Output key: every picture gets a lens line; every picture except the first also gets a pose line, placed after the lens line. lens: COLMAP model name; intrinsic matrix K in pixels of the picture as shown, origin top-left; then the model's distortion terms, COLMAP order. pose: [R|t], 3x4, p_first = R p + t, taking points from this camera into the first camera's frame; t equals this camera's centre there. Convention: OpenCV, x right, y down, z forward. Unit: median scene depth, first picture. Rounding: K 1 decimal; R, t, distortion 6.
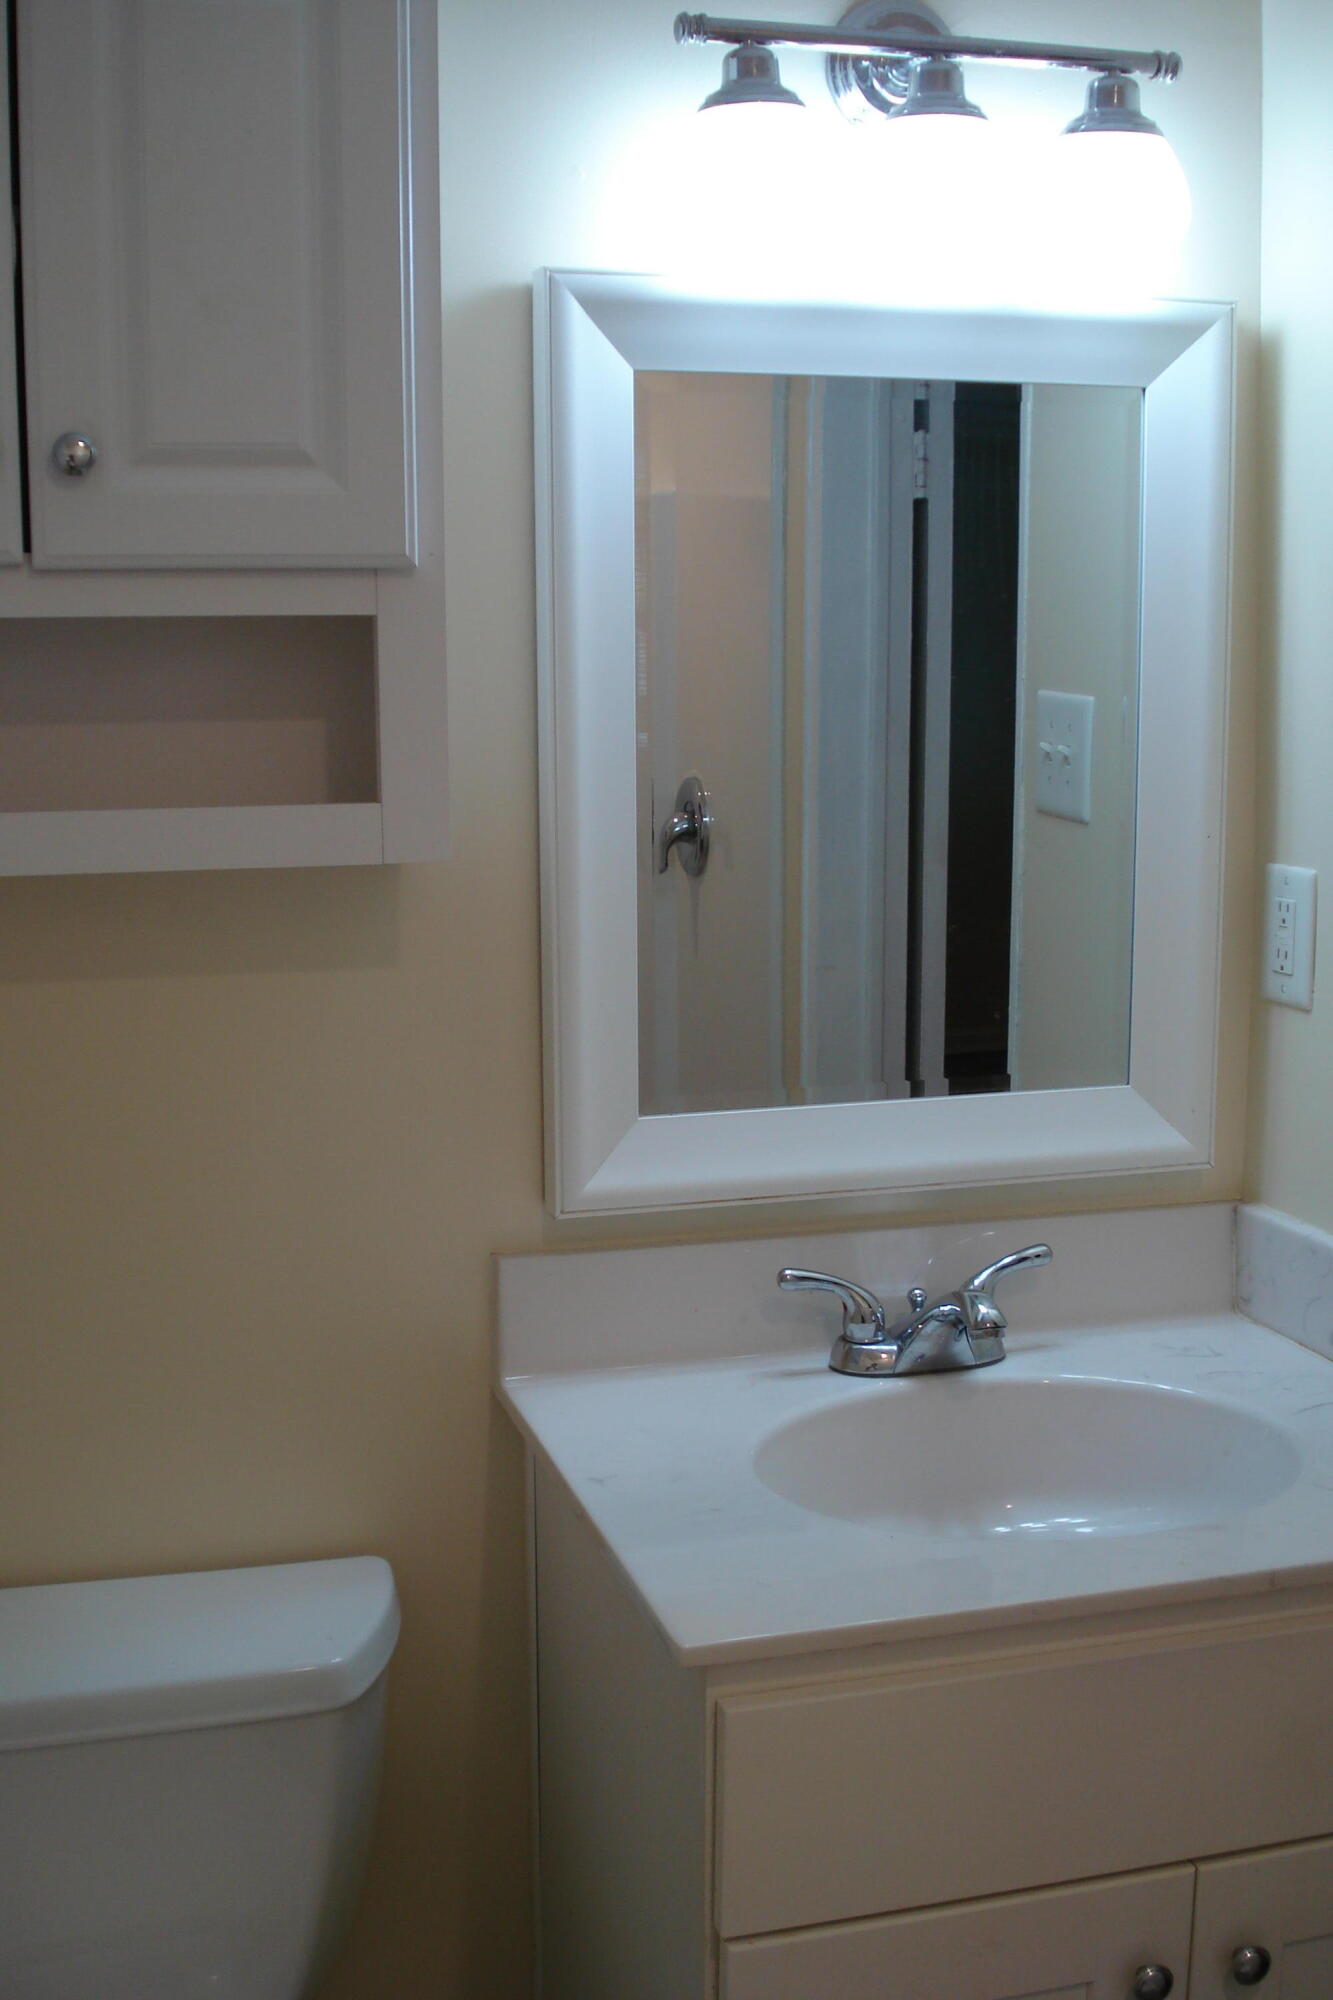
lens RADIAL K [[2248.1, 0, 666.5], [0, 2248.1, 1000.0], [0, 0, 1]] dist [-0.081920, -0.077401]
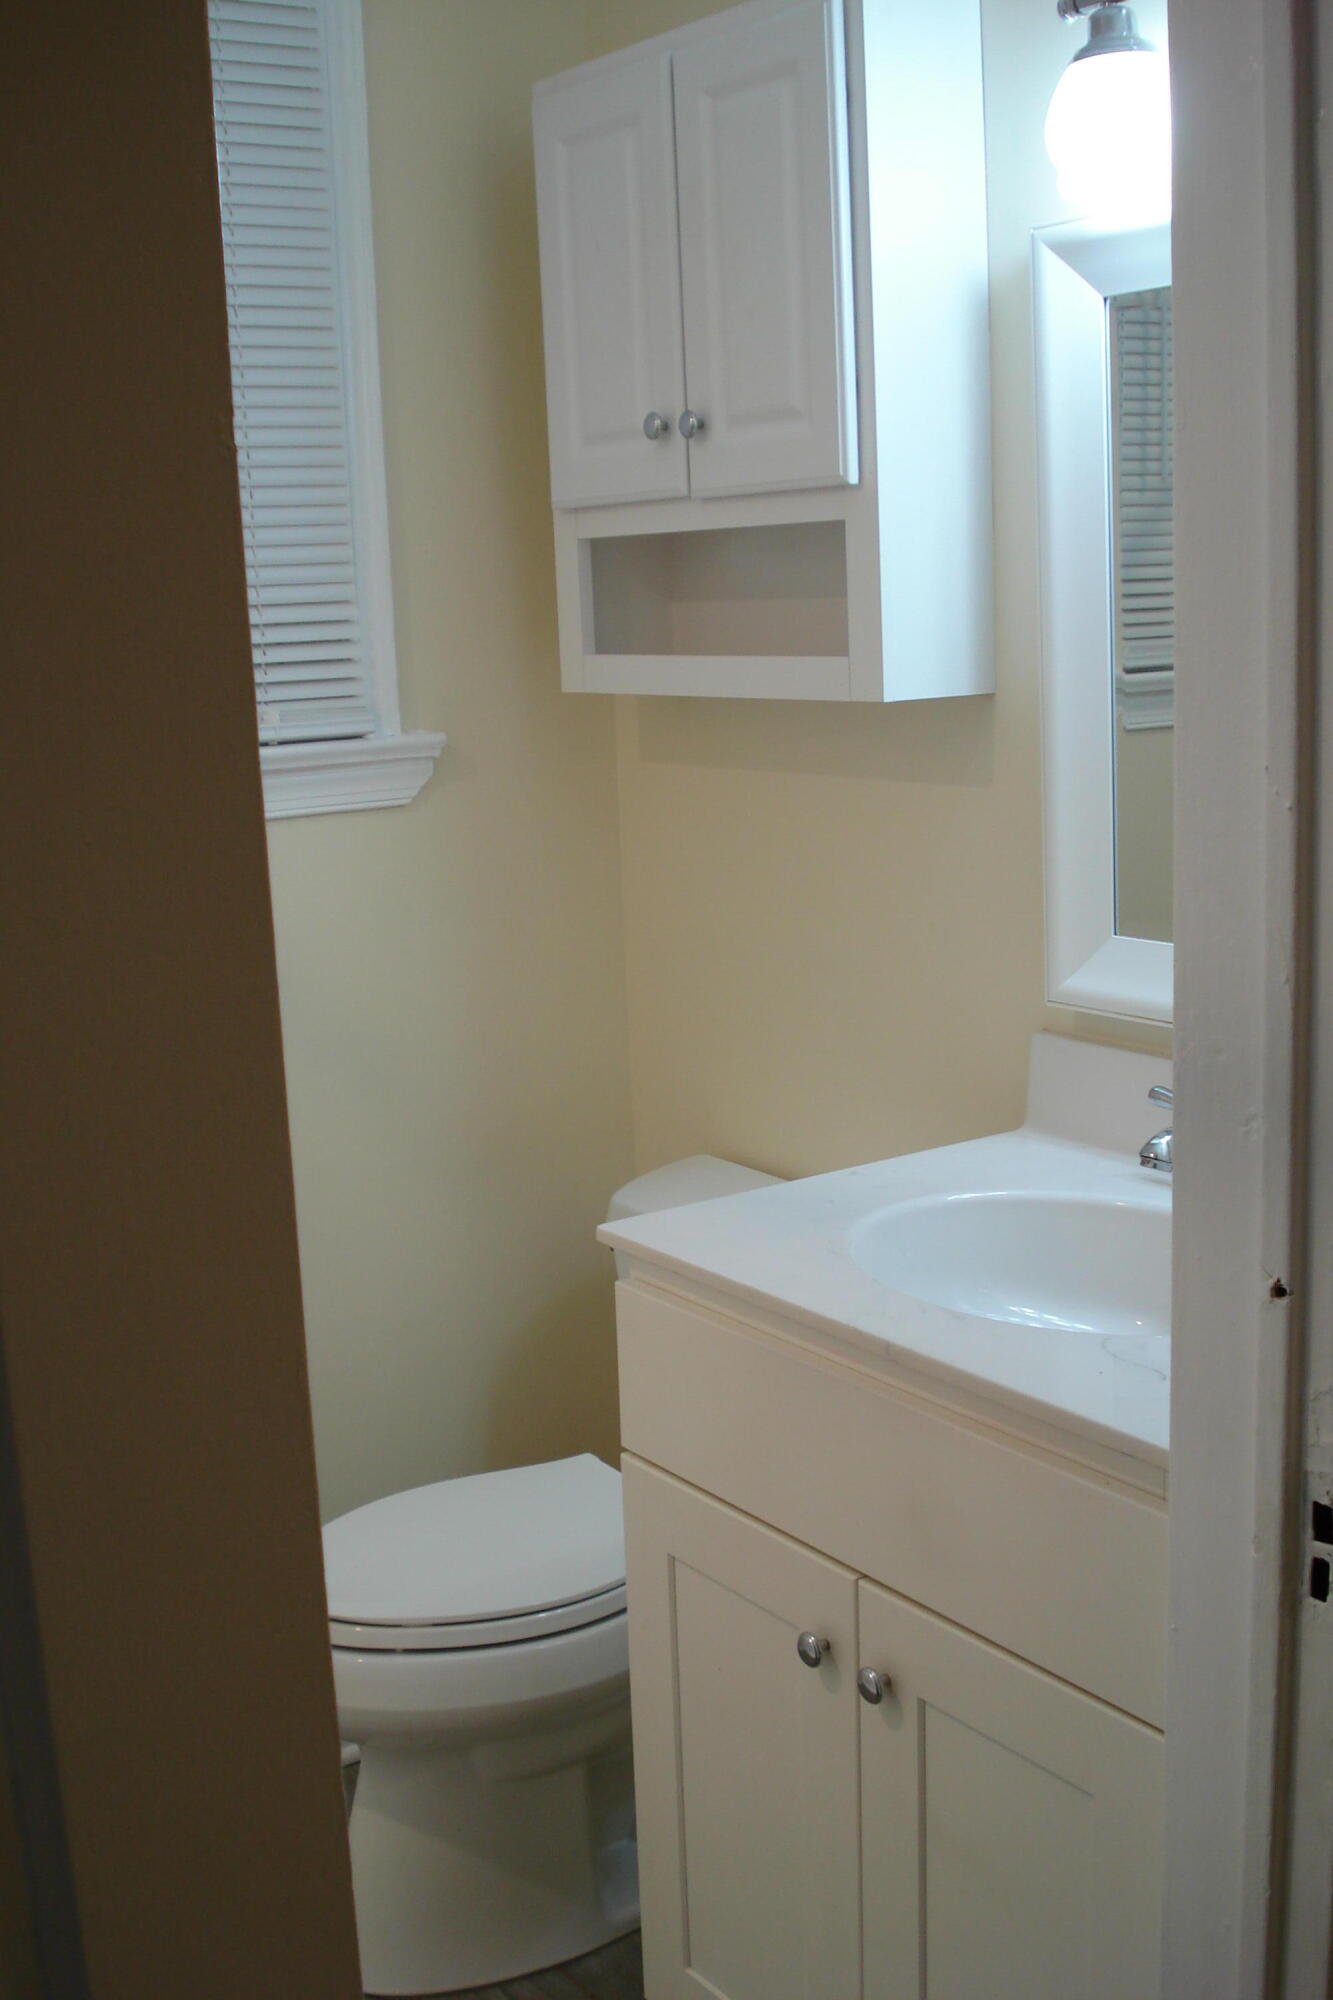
lens RADIAL K [[2248.1, 0, 666.5], [0, 2248.1, 1000.0], [0, 0, 1]] dist [-0.081920, -0.077401]
pose [[0.354920, 0.163989, -0.920402, 1.148634], [-0.100604, 0.985478, 0.136790, -0.059631], [0.929468, 0.044046, 0.366264, 0.413996]]
